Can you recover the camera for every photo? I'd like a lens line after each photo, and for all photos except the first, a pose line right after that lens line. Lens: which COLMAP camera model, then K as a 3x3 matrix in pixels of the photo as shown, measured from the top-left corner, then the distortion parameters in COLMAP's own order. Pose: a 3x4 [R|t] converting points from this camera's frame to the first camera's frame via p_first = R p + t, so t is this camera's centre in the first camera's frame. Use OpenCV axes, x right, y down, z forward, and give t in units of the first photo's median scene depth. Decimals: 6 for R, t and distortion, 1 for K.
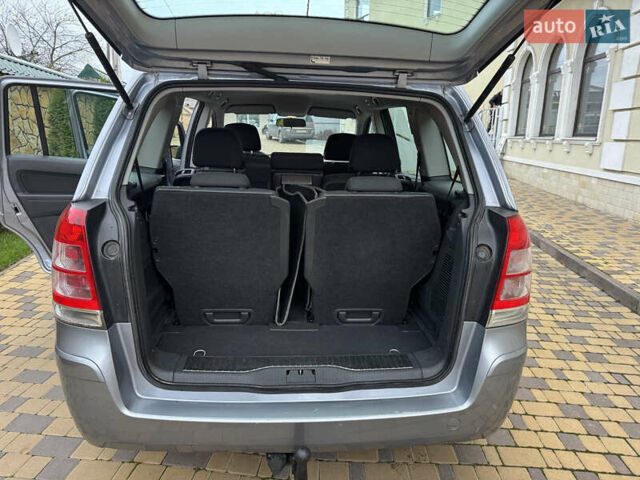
lens RADIAL K [[449.4, 0, 316.7], [0, 449.4, 238.6], [0, 0, 1]] dist [0.036868, -0.047938]
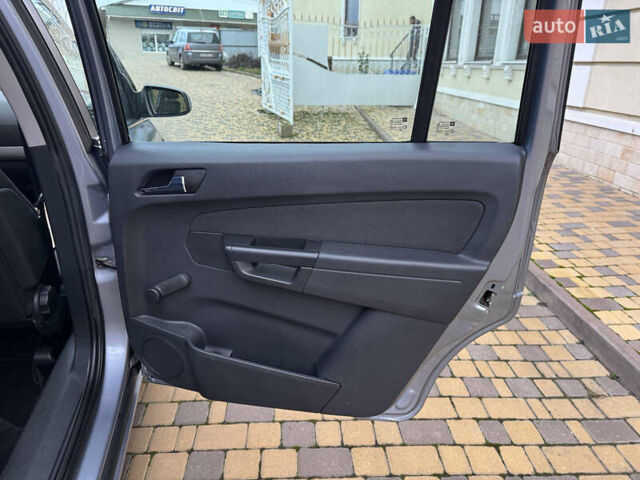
lens RADIAL K [[449.4, 0, 316.7], [0, 449.4, 238.6], [0, 0, 1]] dist [0.036868, -0.047938]
pose [[0.990945, -0.049610, 0.124767, 0.151867], [0.031257, 0.988942, 0.144973, -0.059495], [-0.130580, -0.139761, 0.981538, 0.314538]]
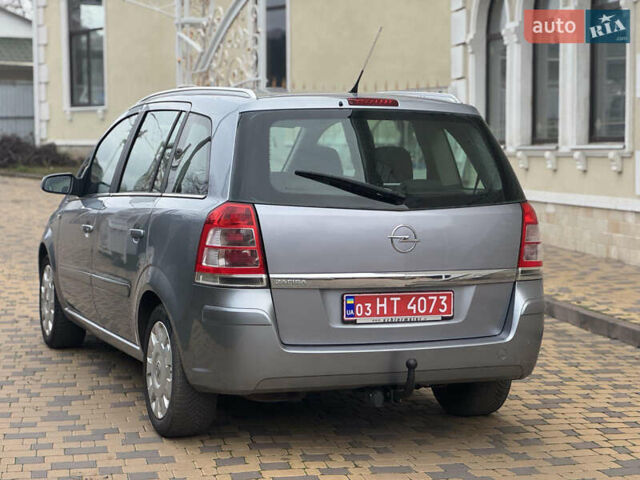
lens RADIAL K [[1420.2, 0, 304.7], [0, 1420.2, 225.6], [0, 0, 1]] dist [0.052424, 2.526952]
pose [[0.957611, -0.042296, 0.284943, -0.325336], [0.090710, 0.983115, -0.158921, 0.145821], [-0.273410, 0.178032, 0.945279, -0.654035]]
